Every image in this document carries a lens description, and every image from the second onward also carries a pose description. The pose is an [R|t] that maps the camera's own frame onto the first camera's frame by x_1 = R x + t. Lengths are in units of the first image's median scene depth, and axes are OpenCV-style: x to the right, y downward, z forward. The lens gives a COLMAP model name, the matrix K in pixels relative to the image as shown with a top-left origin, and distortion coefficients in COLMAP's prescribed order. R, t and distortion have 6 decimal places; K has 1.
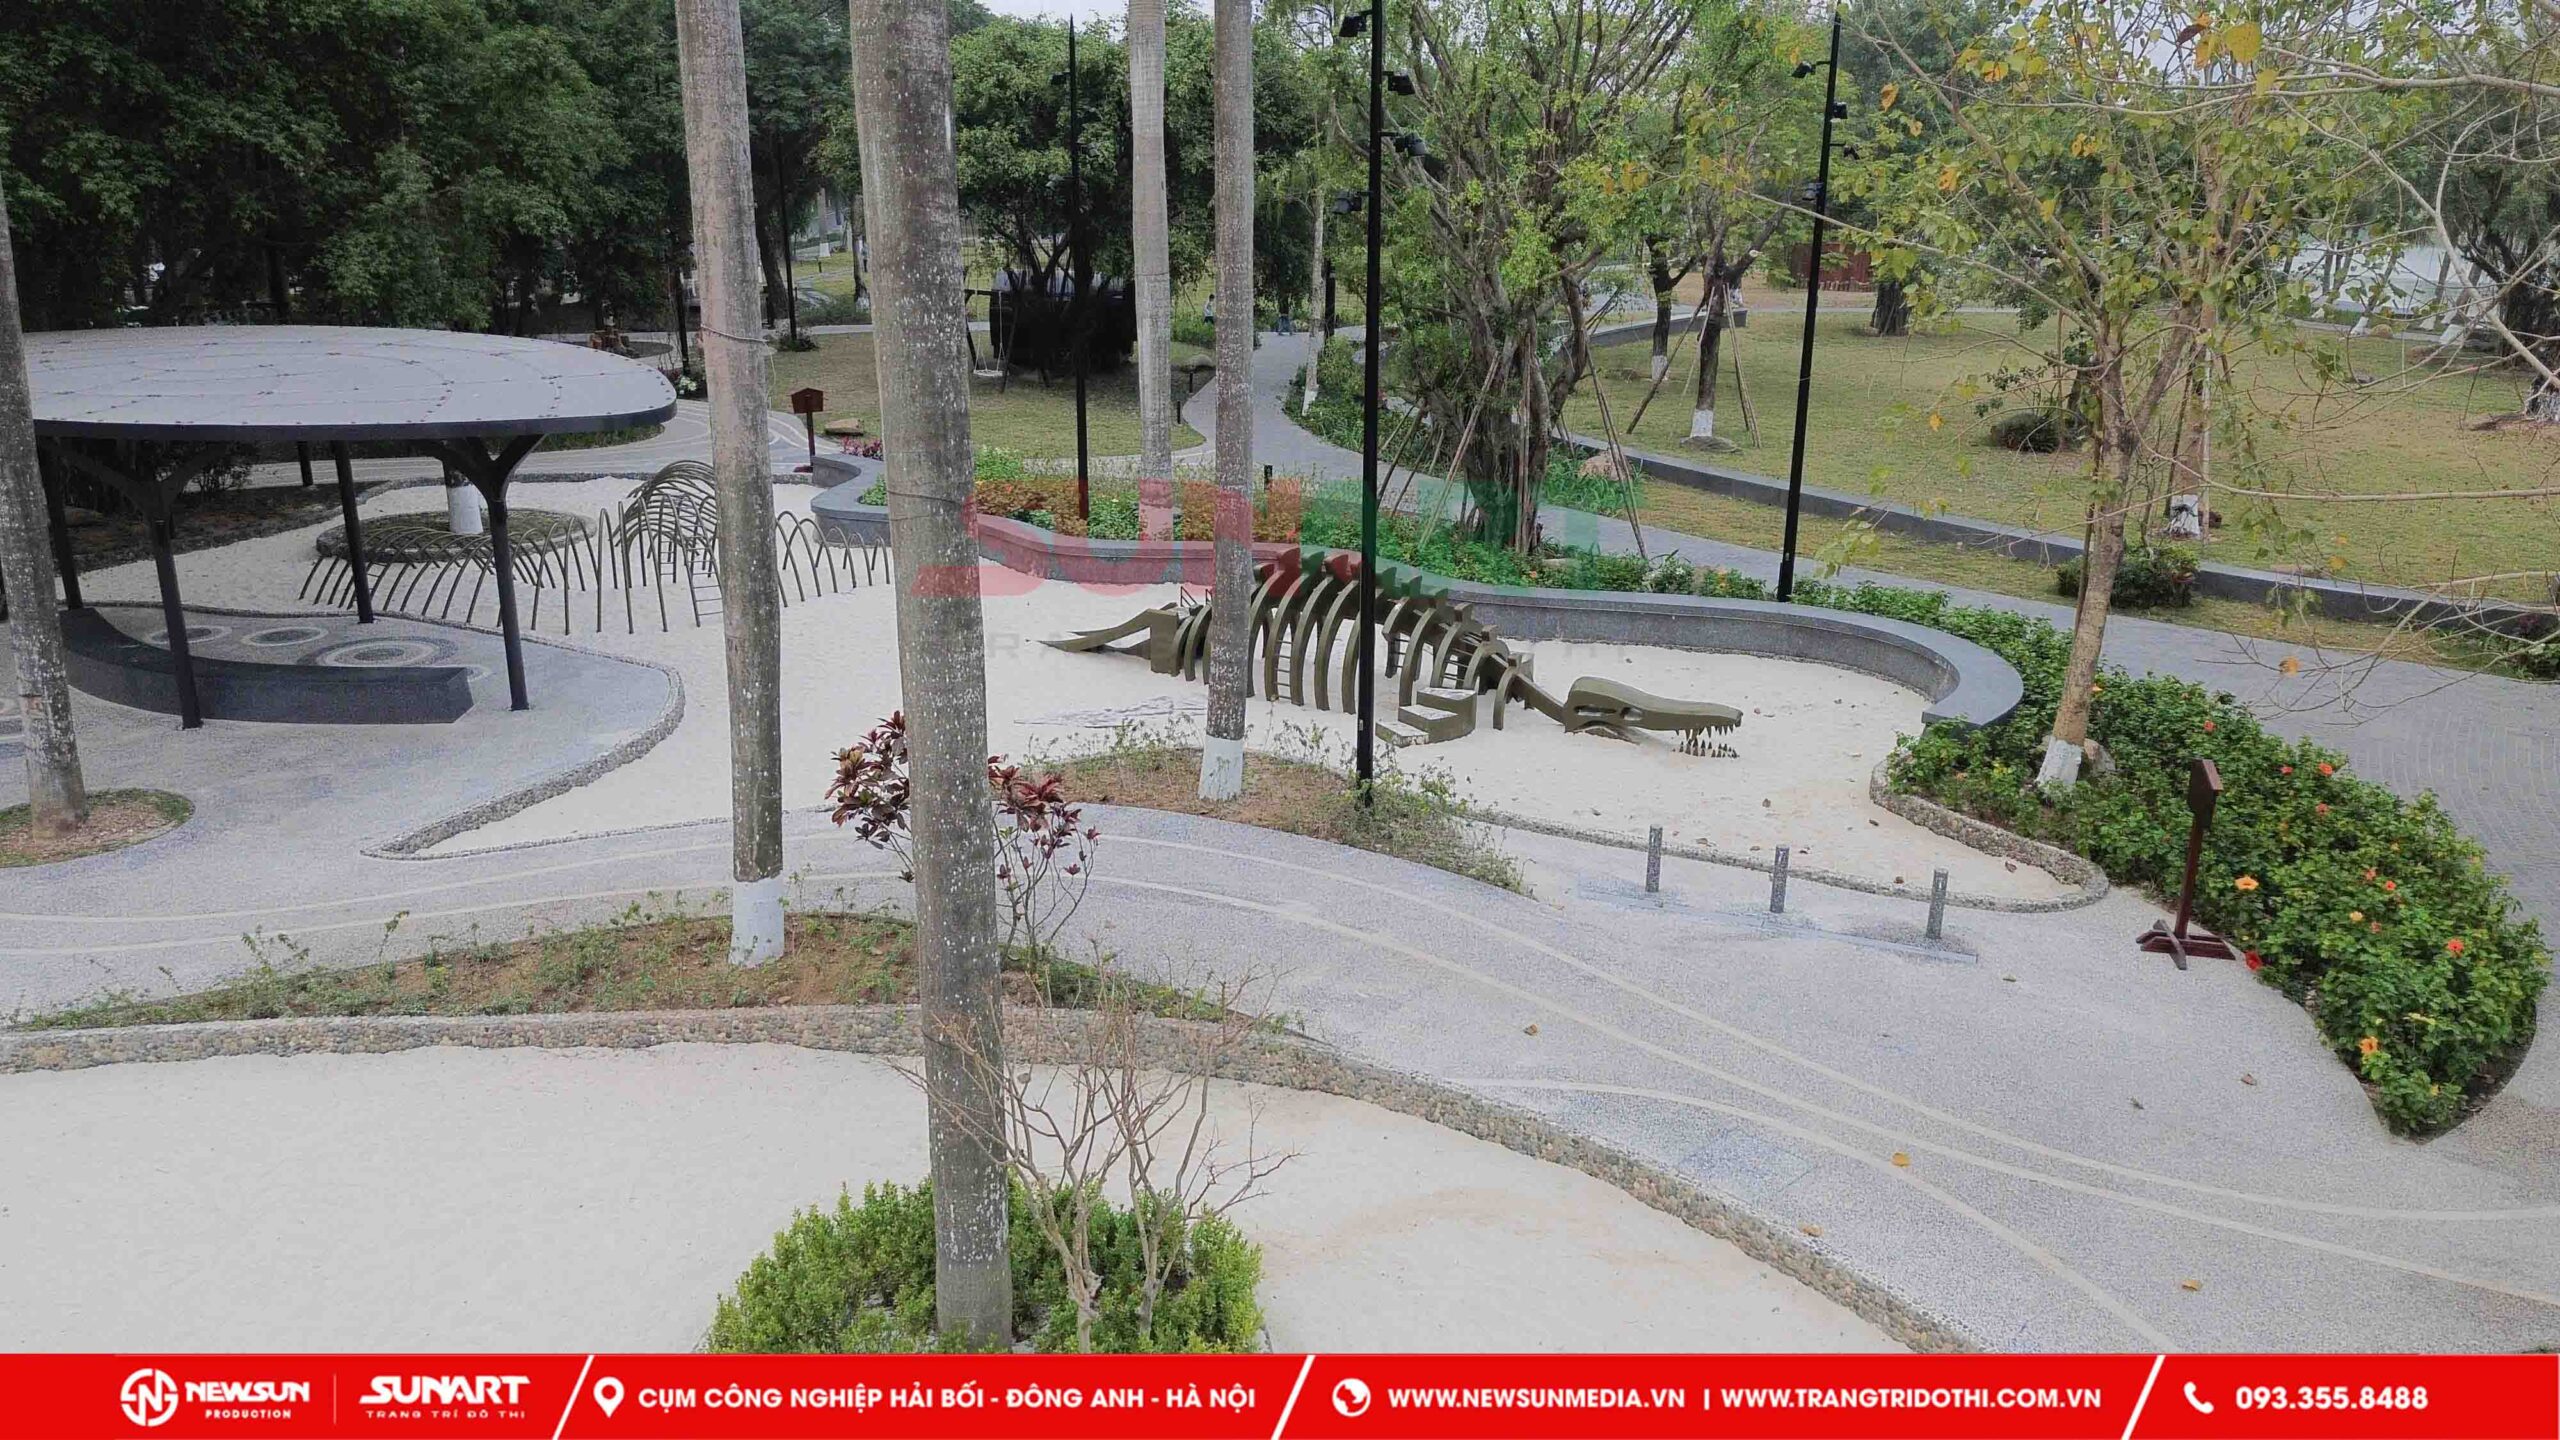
lens RADIAL K [[1813.9, 0, 1266.7], [0, 1813.9, 716.1], [0, 0, 1]] dist [0.074907, -0.107752]
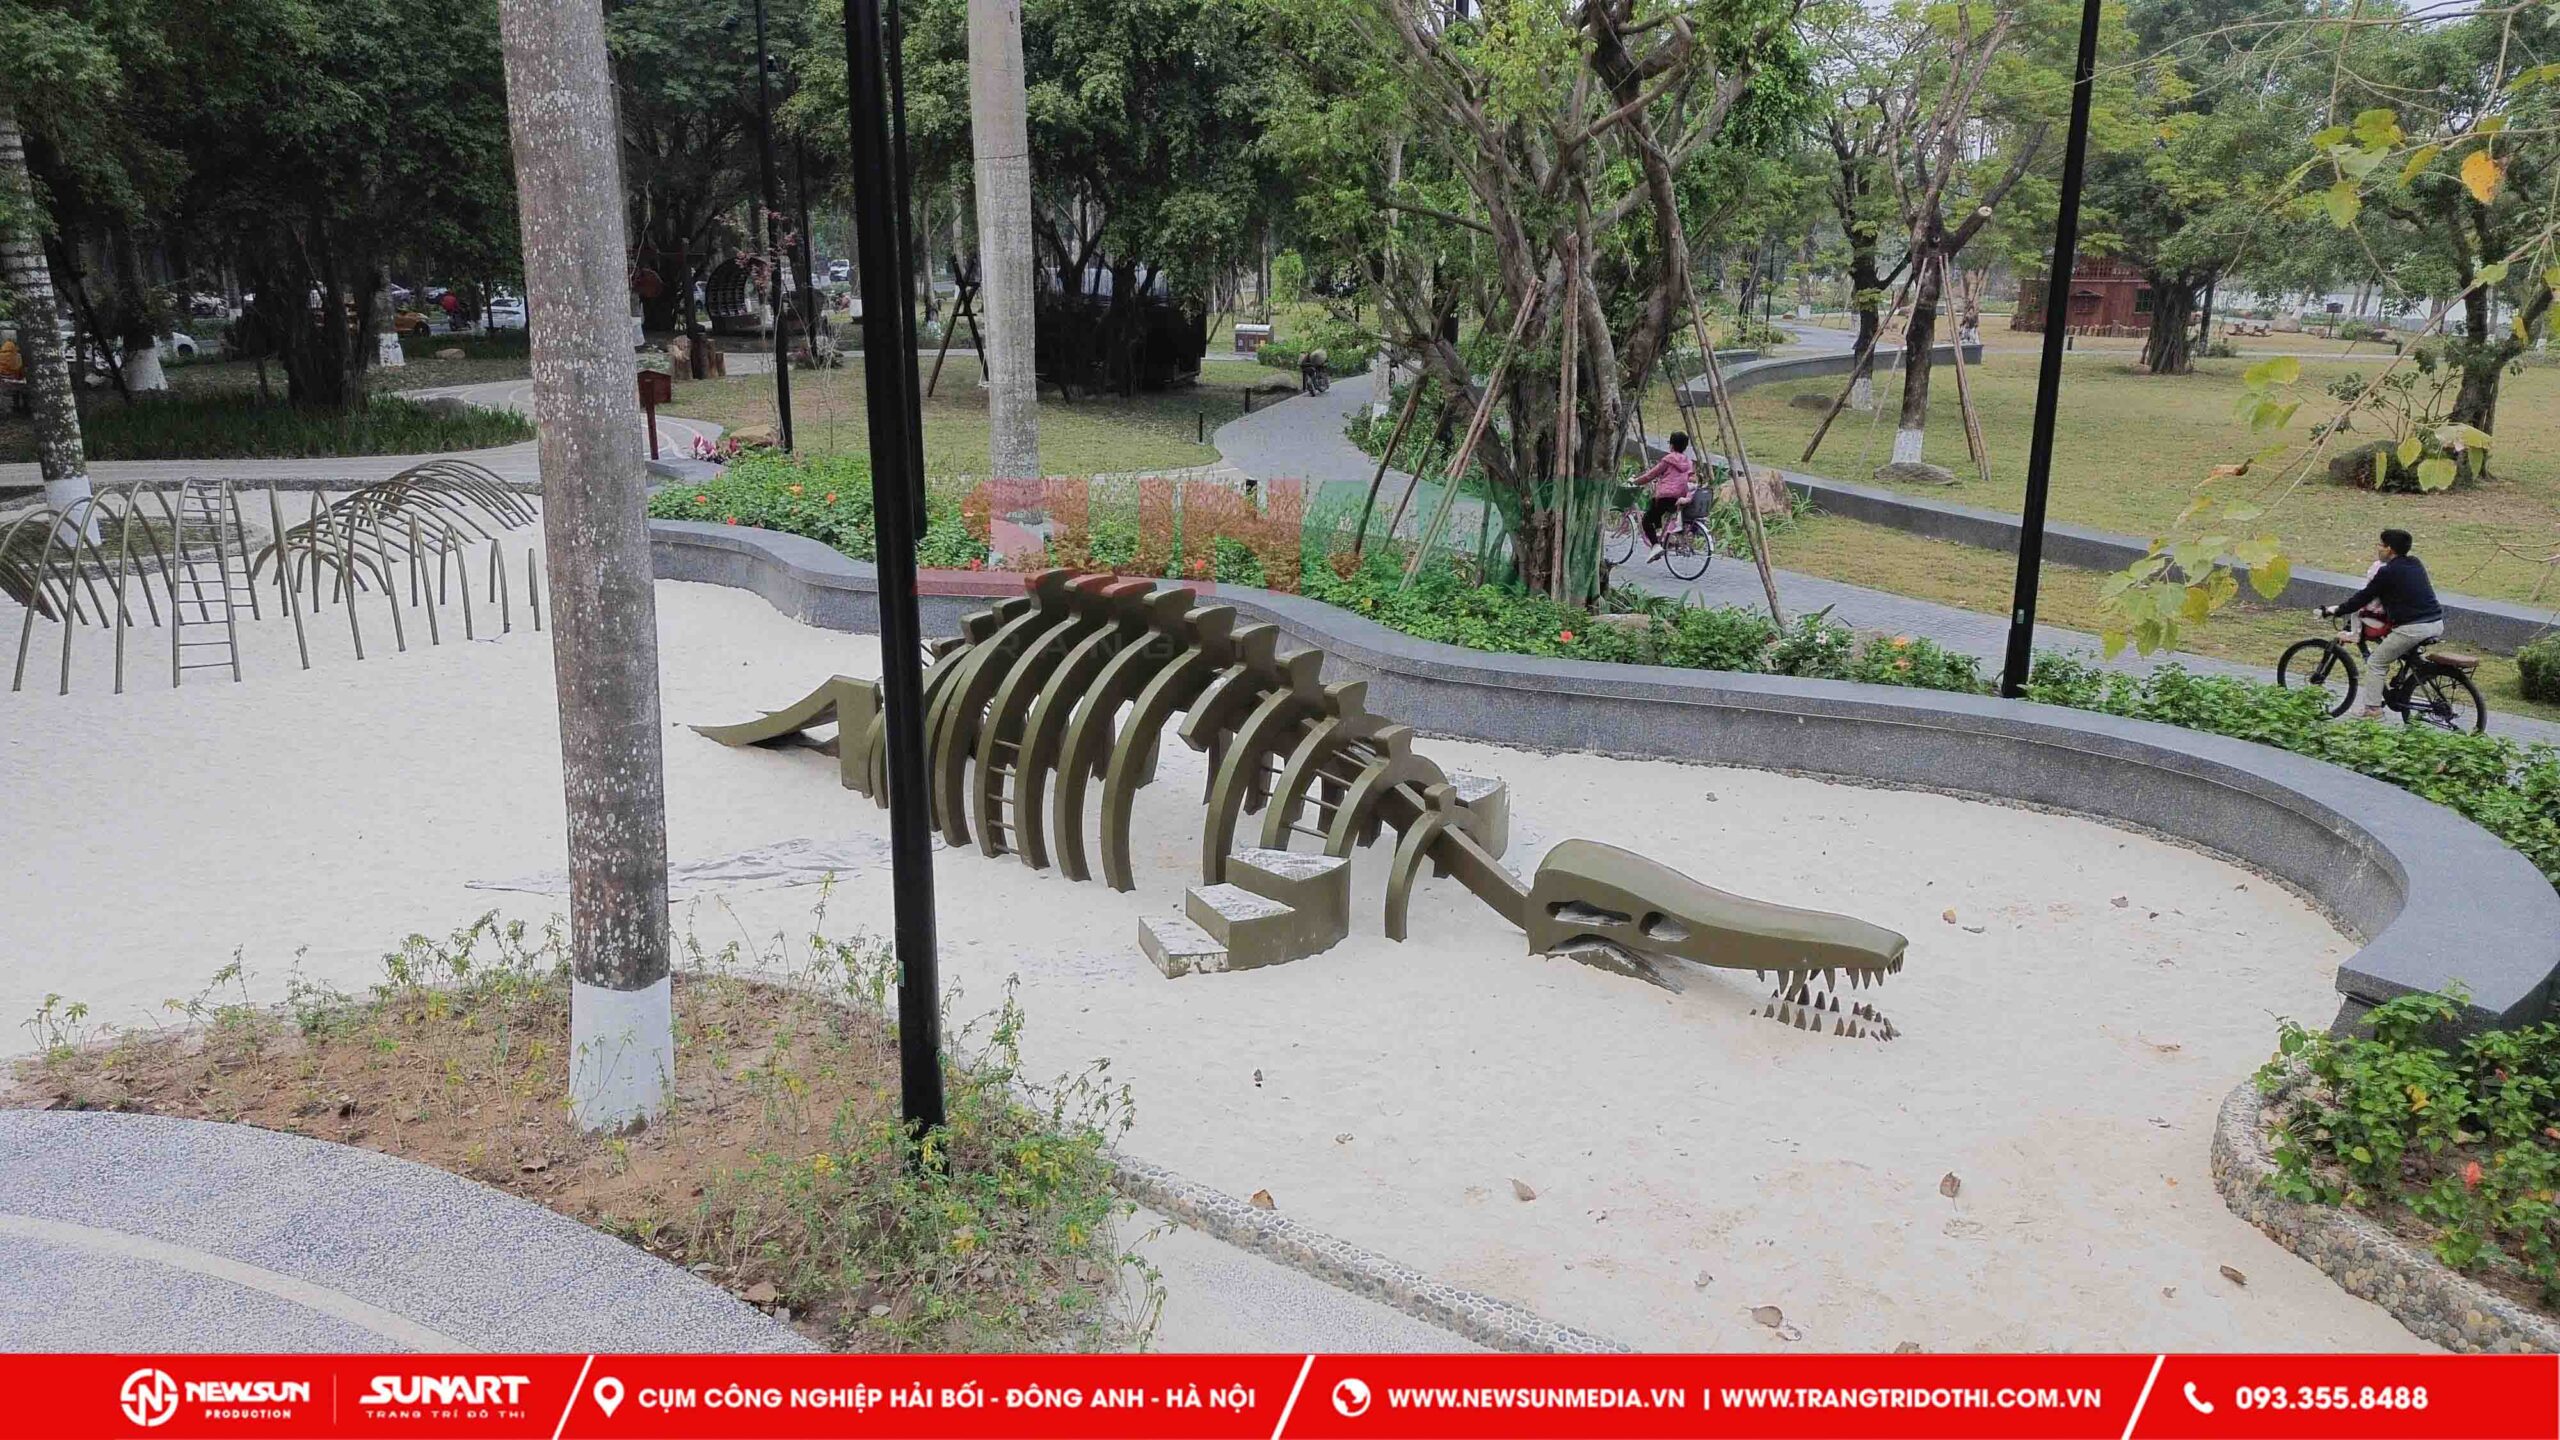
lens RADIAL K [[1807.7, 0, 1271.4], [0, 1807.7, 718.9], [0, 0, 1]] dist [0.079093, -0.081956]
pose [[0.992844, 0.030346, -0.115496, 0.162146], [-0.034946, 0.998666, -0.038009, -0.035438], [0.114188, 0.041773, 0.992581, 0.553639]]
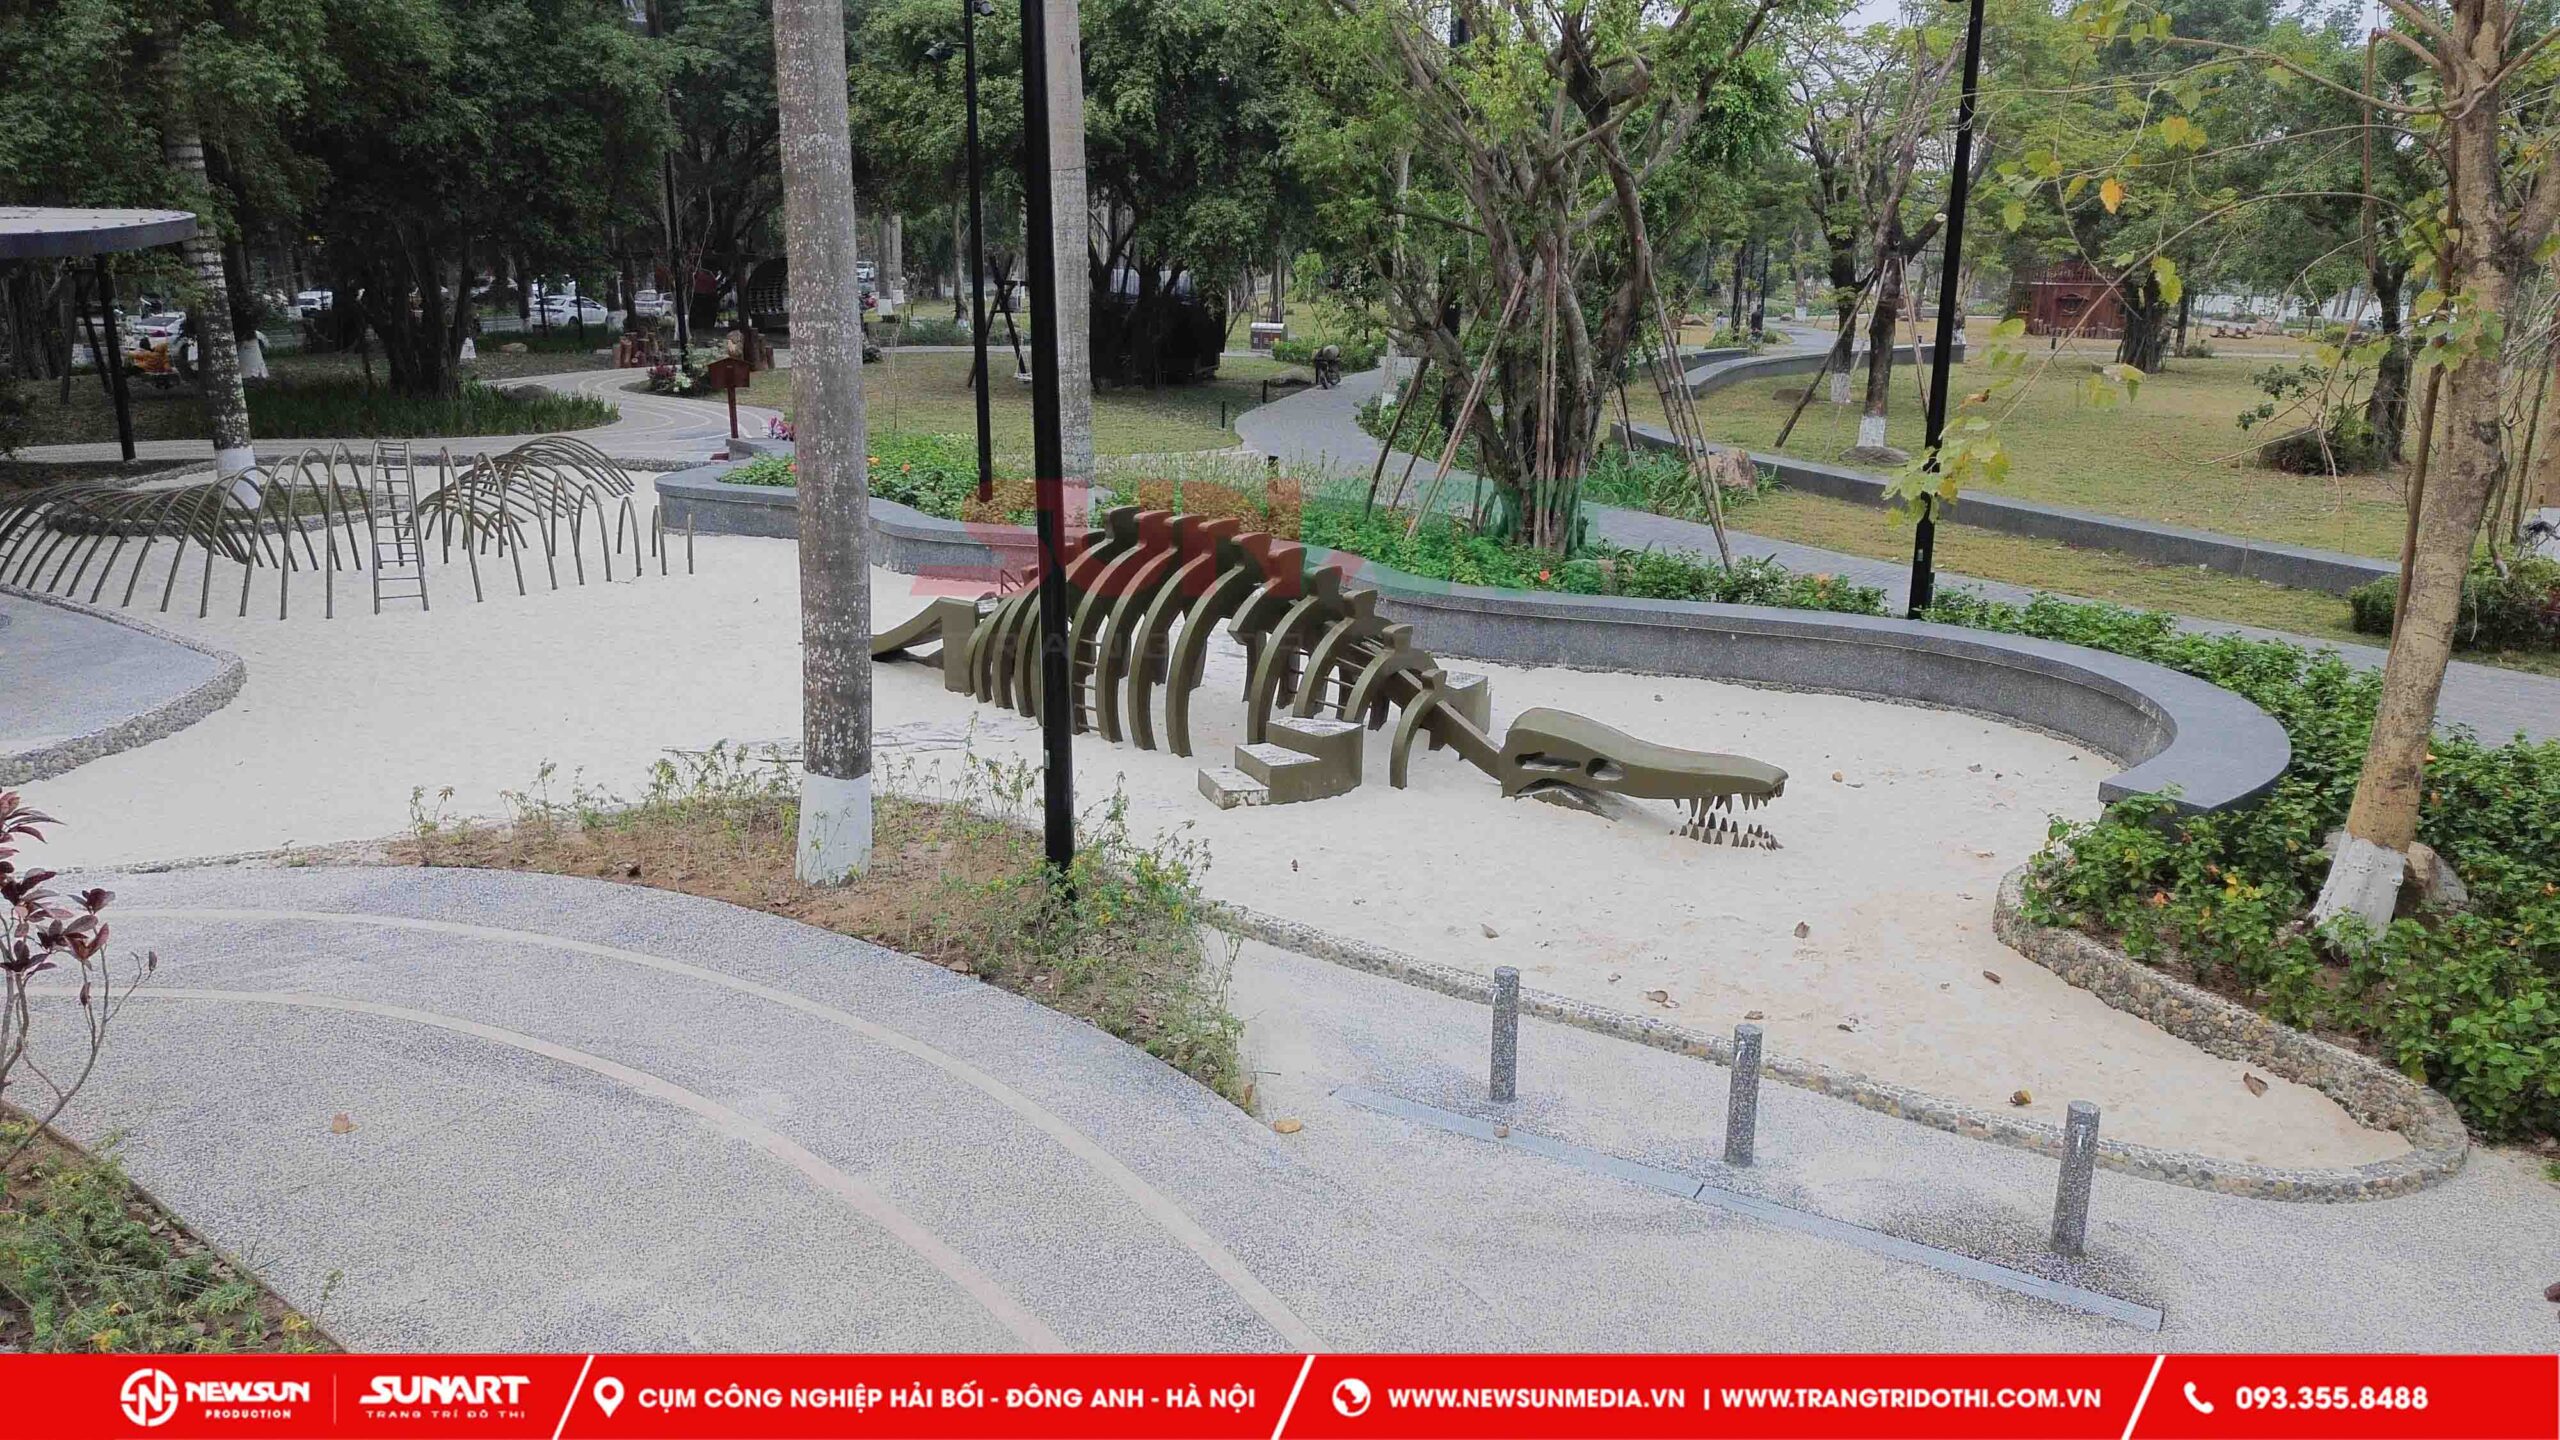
lens RADIAL K [[1807.7, 0, 1271.4], [0, 1807.7, 718.9], [0, 0, 1]] dist [0.079093, -0.081956]
pose [[0.992250, 0.033758, -0.119582, 0.171890], [-0.038749, 0.998462, -0.039657, 0.010885], [0.118060, 0.043984, 0.992032, 0.407523]]
